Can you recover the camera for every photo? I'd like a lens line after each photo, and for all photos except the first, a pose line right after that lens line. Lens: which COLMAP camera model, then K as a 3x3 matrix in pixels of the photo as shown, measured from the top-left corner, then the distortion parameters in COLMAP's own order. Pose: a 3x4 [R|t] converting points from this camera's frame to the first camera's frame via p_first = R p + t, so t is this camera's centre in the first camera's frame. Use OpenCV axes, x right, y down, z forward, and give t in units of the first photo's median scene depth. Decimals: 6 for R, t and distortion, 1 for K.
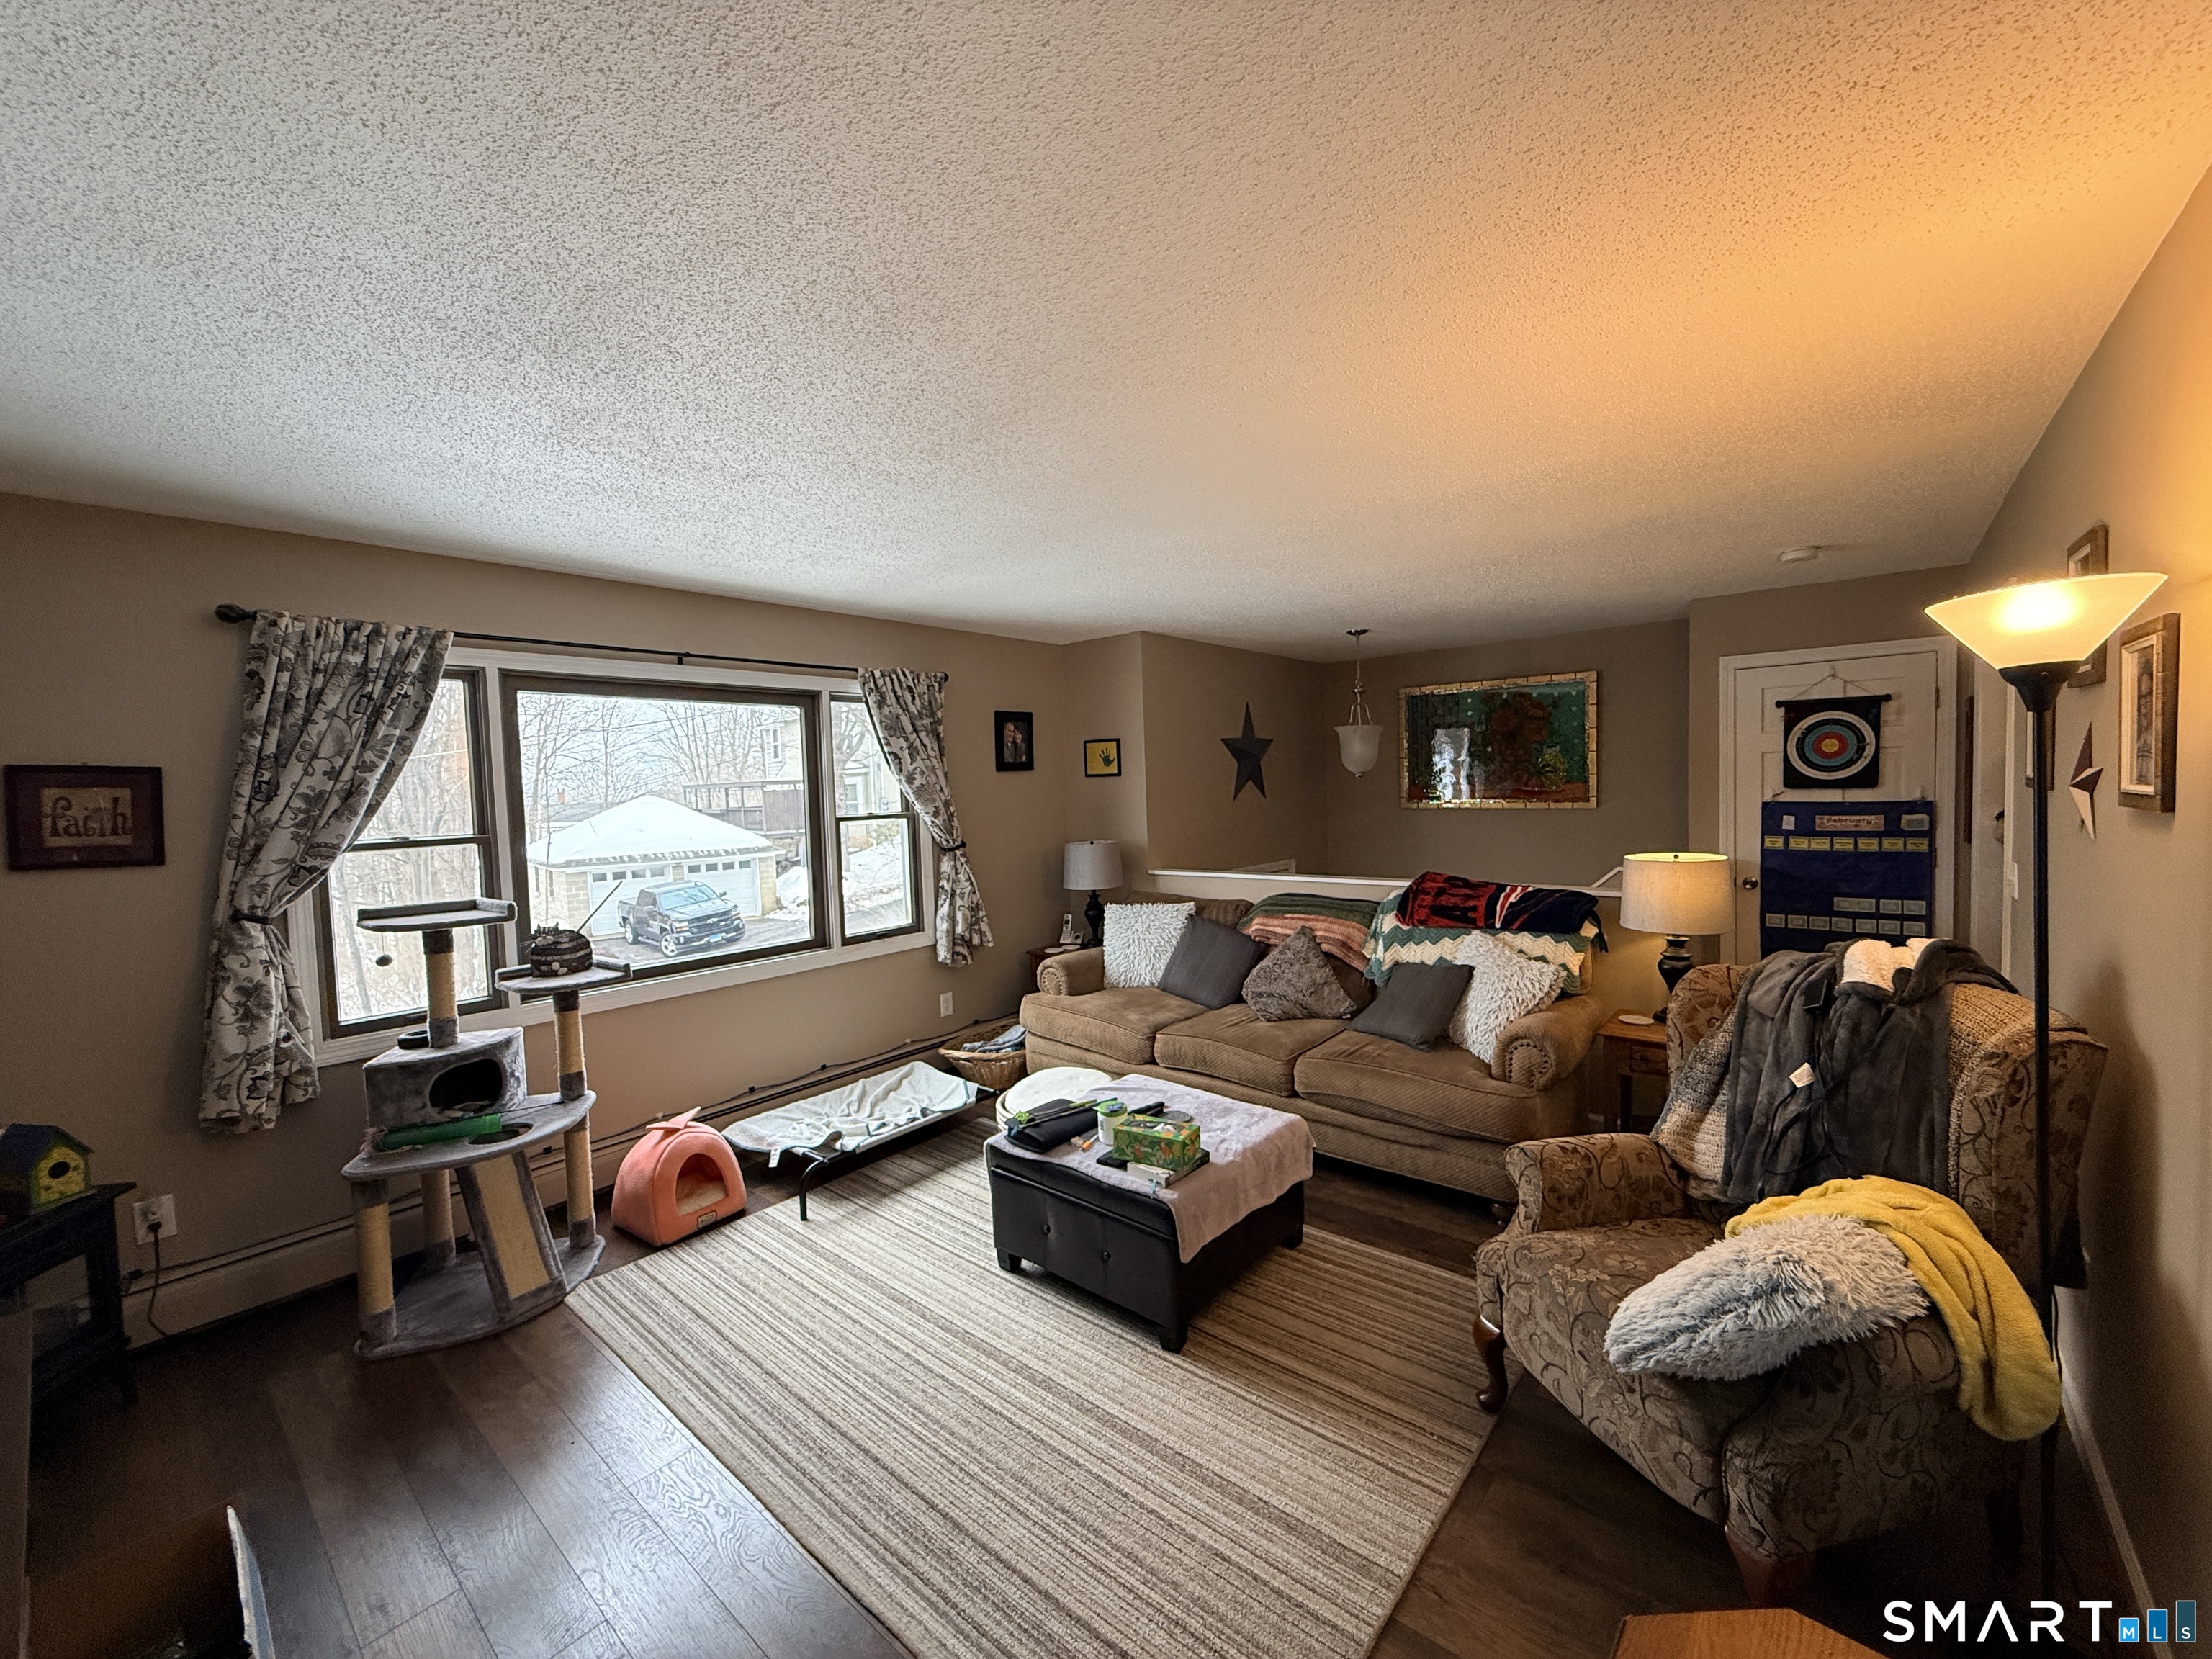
lens RADIAL K [[877.0, 0, 1098.5], [0, 877.0, 827.1], [0, 0, 1]] dist [-0.001199, 0.000113]
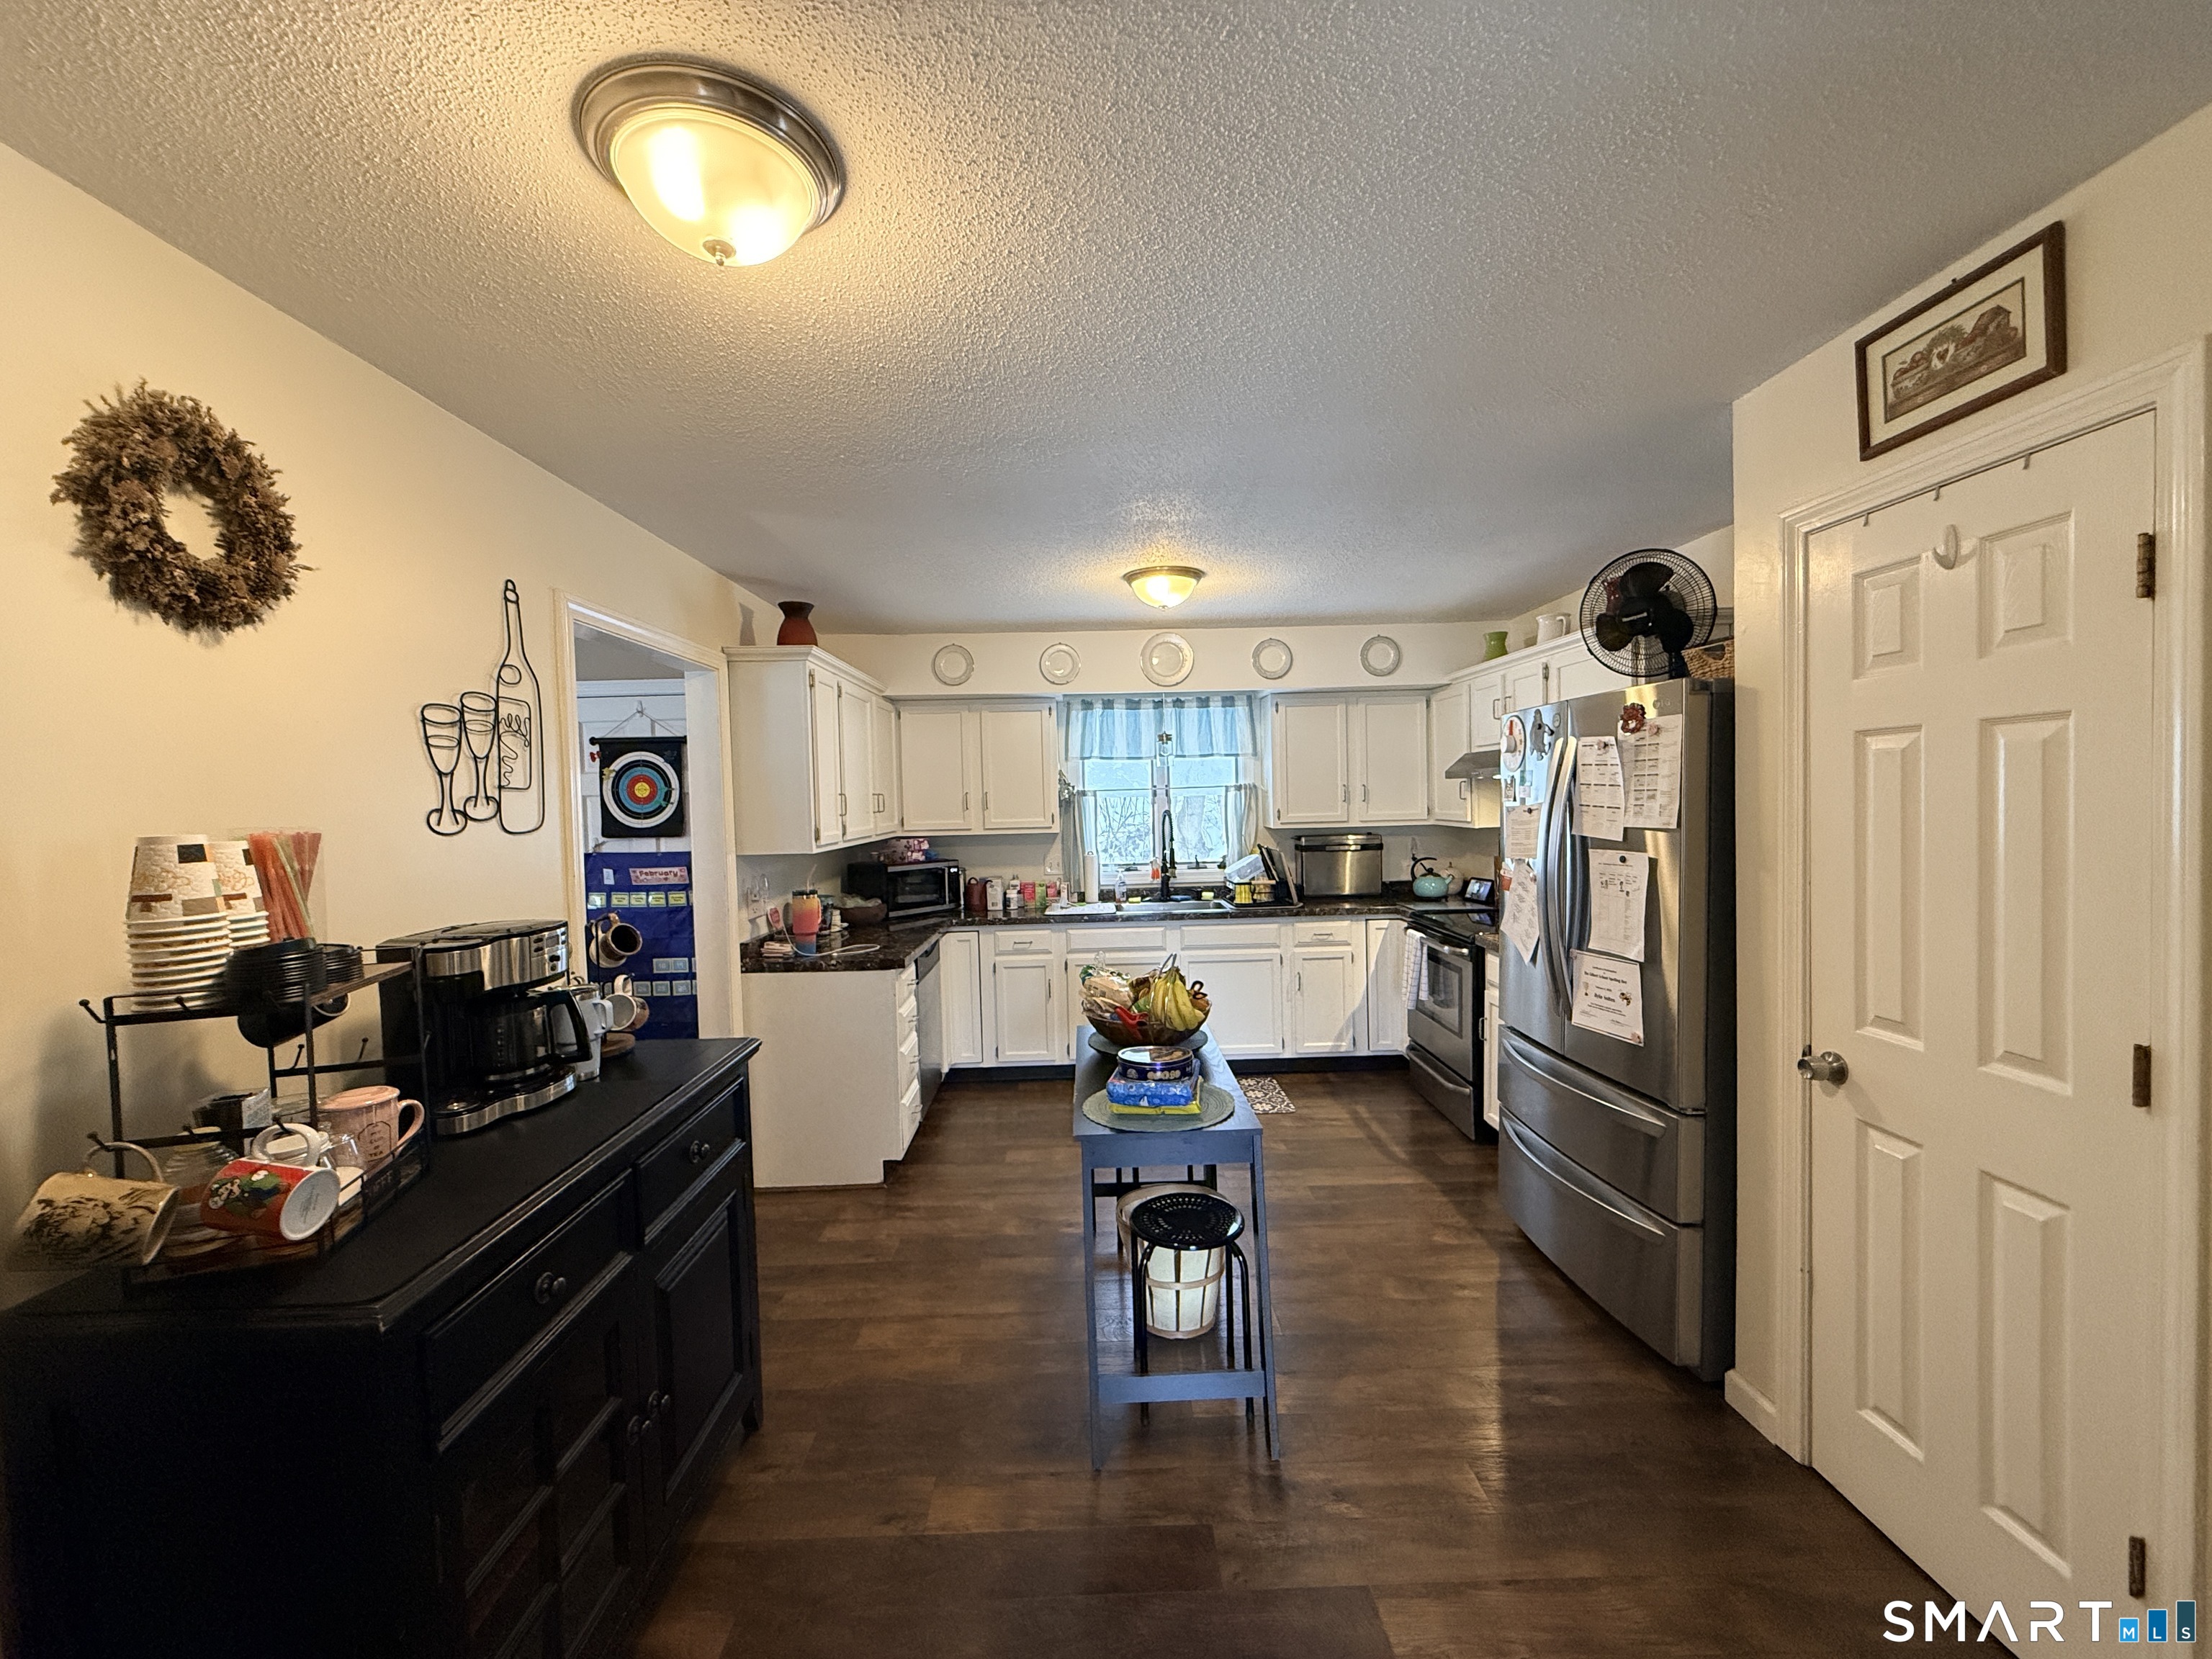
lens RADIAL K [[877.0, 0, 1098.5], [0, 877.0, 827.1], [0, 0, 1]] dist [-0.001199, 0.000113]
pose [[0.750713, -0.008096, 0.660579, 0.673959], [0.032893, 0.999143, -0.025135, -0.019354], [-0.659810, 0.040597, 0.750335, 0.021996]]
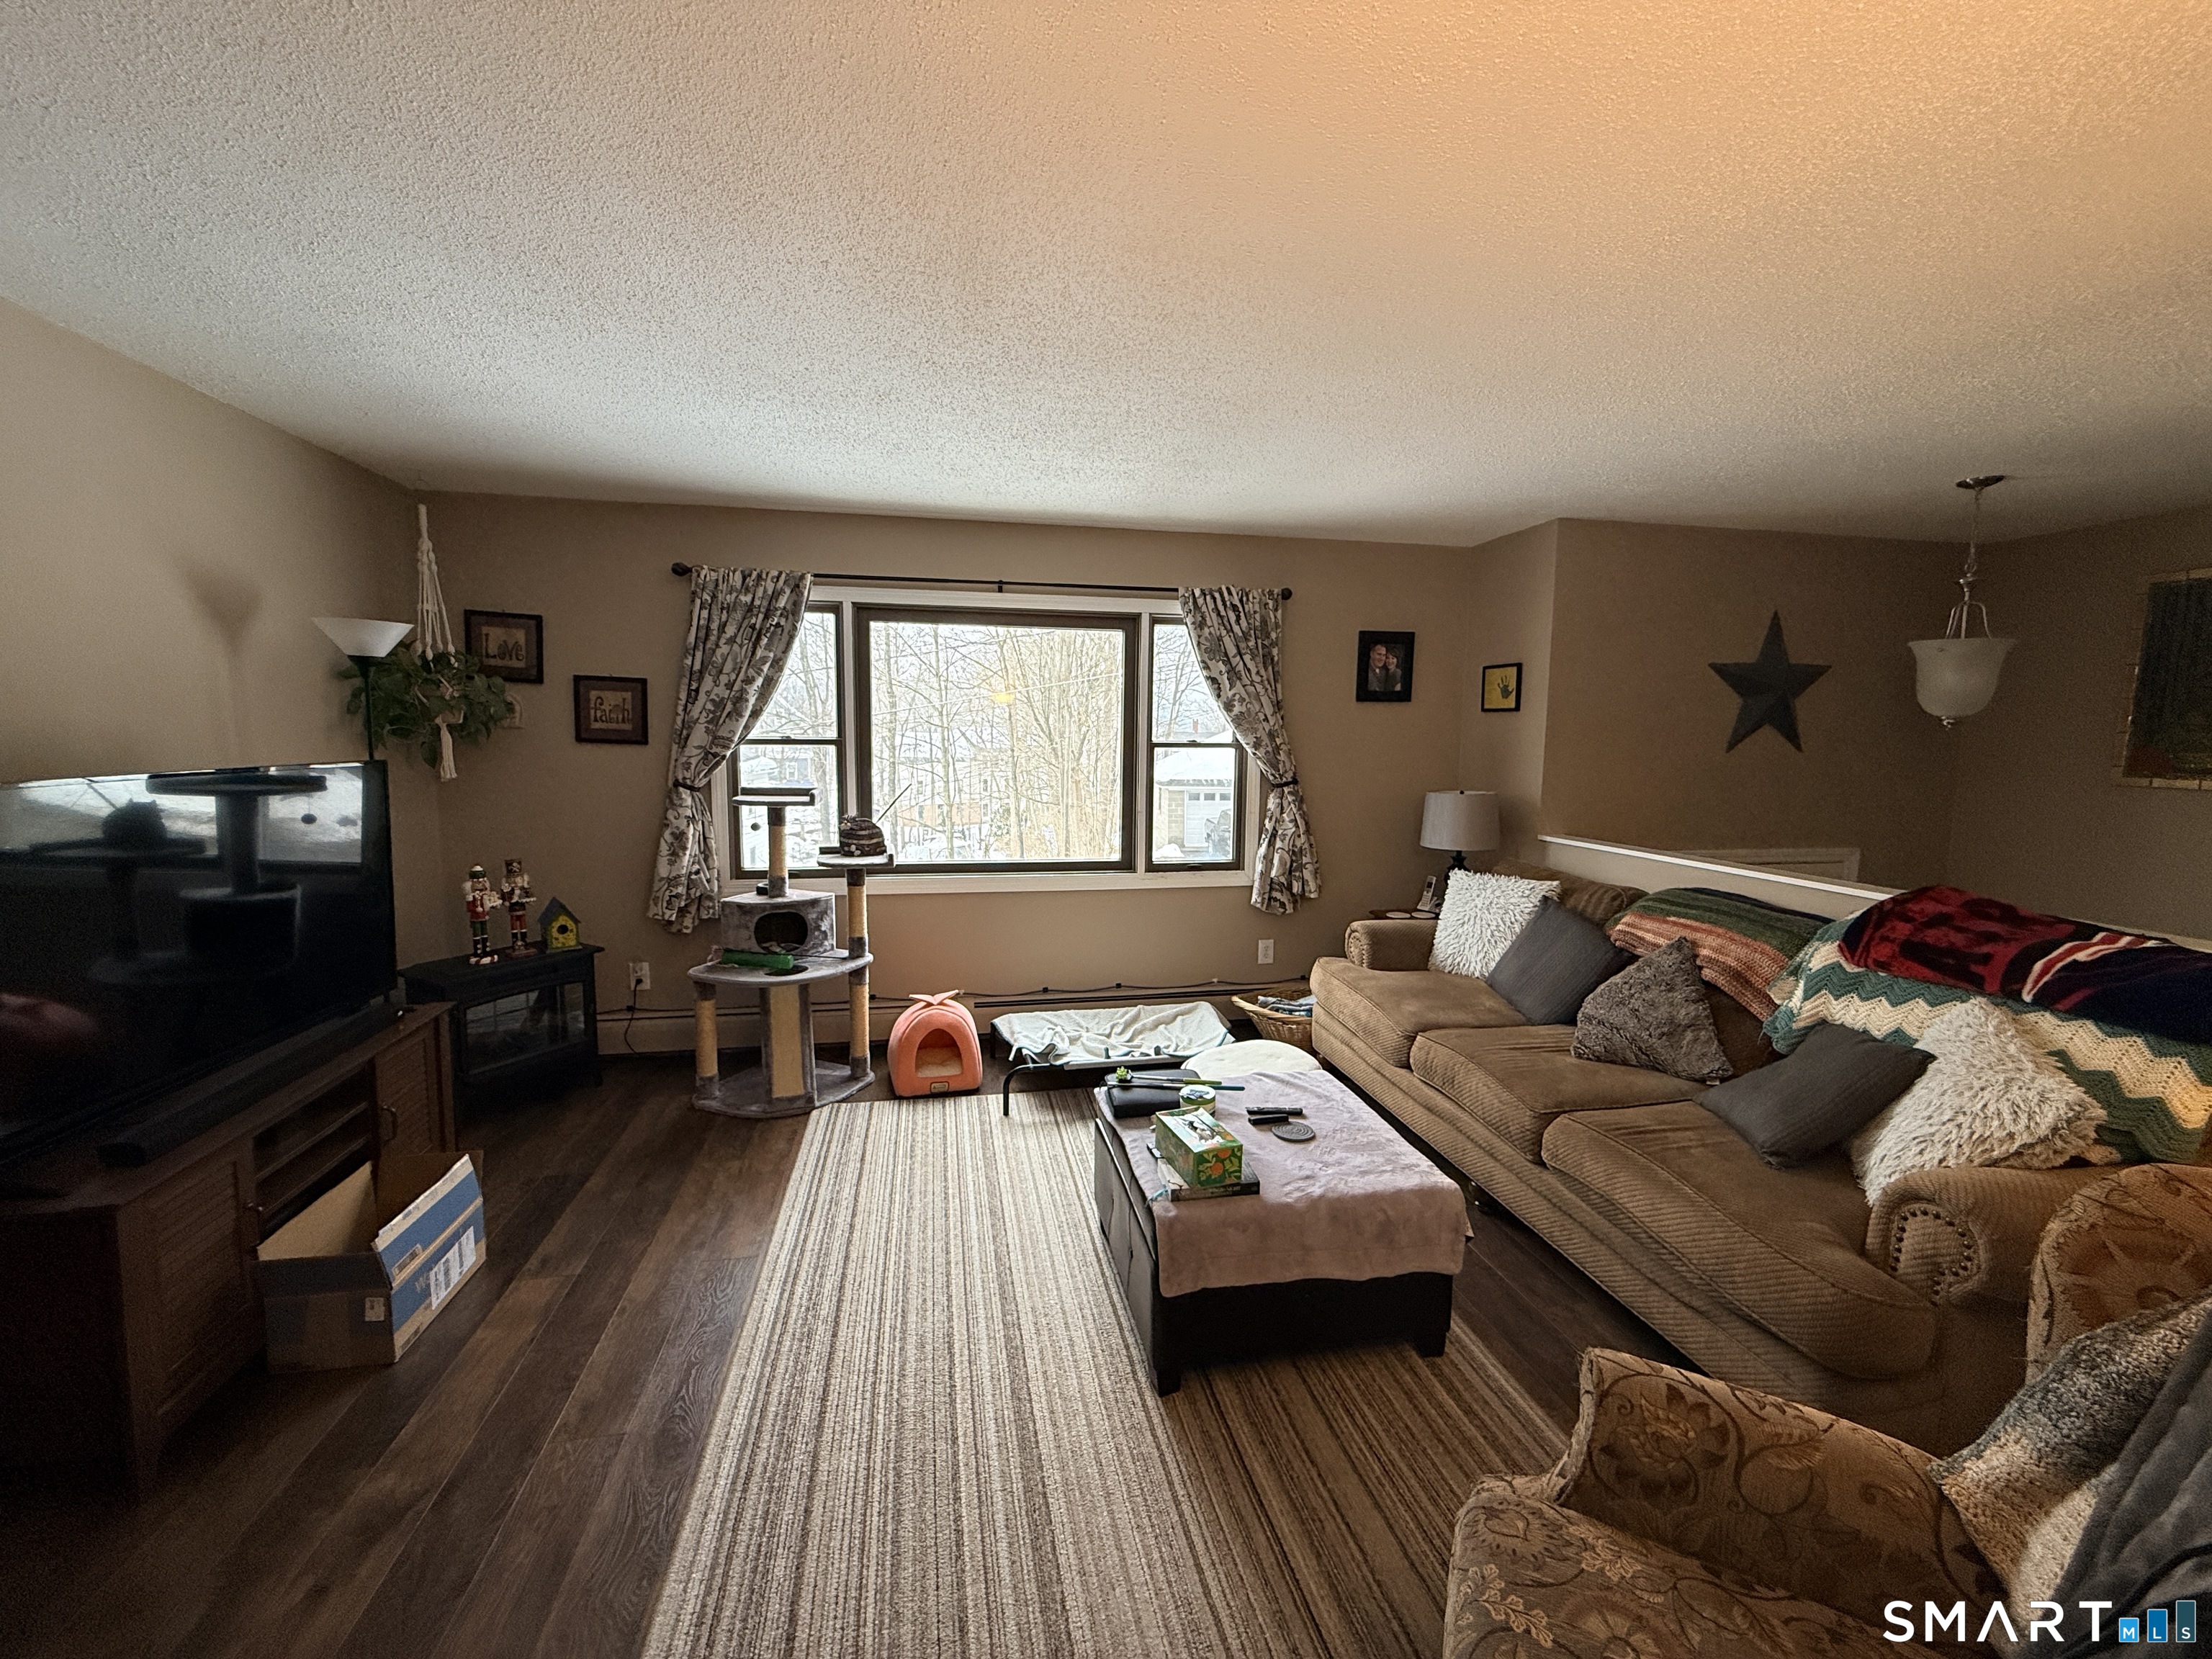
lens RADIAL K [[877.0, 0, 1098.5], [0, 877.0, 827.1], [0, 0, 1]] dist [-0.001199, 0.000113]
pose [[0.779443, 0.109310, -0.616864, 0.310047], [-0.066334, 0.993525, 0.092238, -0.004037], [0.622952, -0.030975, 0.781647, 0.207932]]
